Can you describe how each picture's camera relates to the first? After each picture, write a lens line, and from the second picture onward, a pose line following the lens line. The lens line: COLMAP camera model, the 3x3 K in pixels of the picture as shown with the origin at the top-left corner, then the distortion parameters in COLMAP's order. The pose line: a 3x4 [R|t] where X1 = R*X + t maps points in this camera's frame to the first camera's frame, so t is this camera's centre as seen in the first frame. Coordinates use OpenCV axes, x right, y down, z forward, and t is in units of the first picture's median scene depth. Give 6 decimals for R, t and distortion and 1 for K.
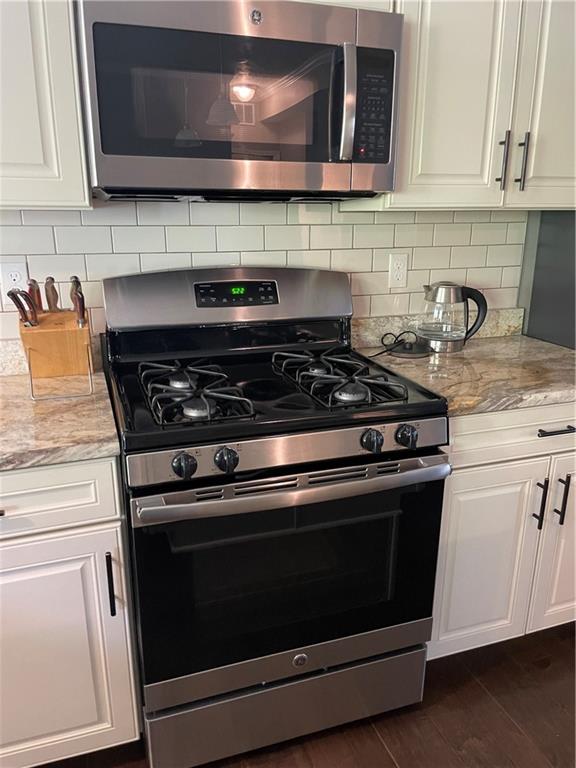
lens RADIAL K [[581.5, 0, 287.1], [0, 581.5, 386.2], [0, 0, 1]] dist [0.013468, 0.000610]
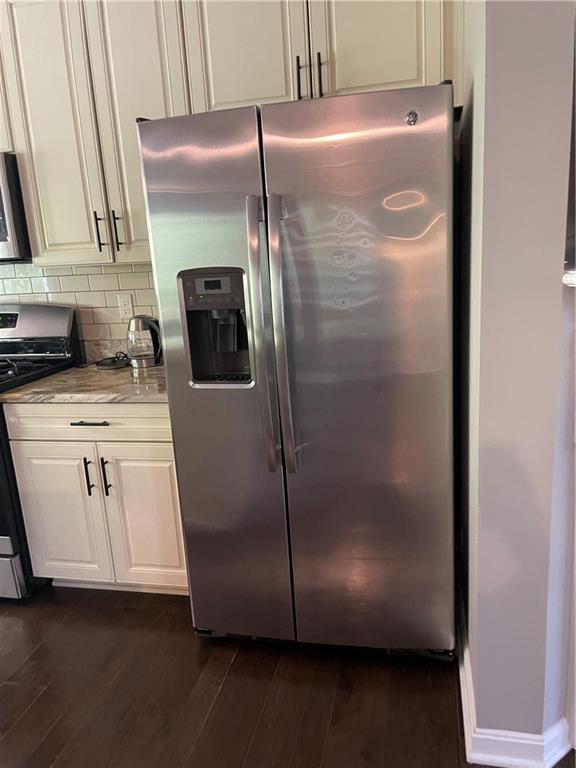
lens RADIAL K [[581.5, 0, 289.2], [0, 581.5, 381.8], [0, 0, 1]] dist [0.013468, 0.000610]
pose [[0.860314, 0.071006, -0.504794, 1.372867], [-0.097409, 0.994903, -0.026066, -0.028023], [0.500370, 0.071596, 0.862846, 0.031393]]
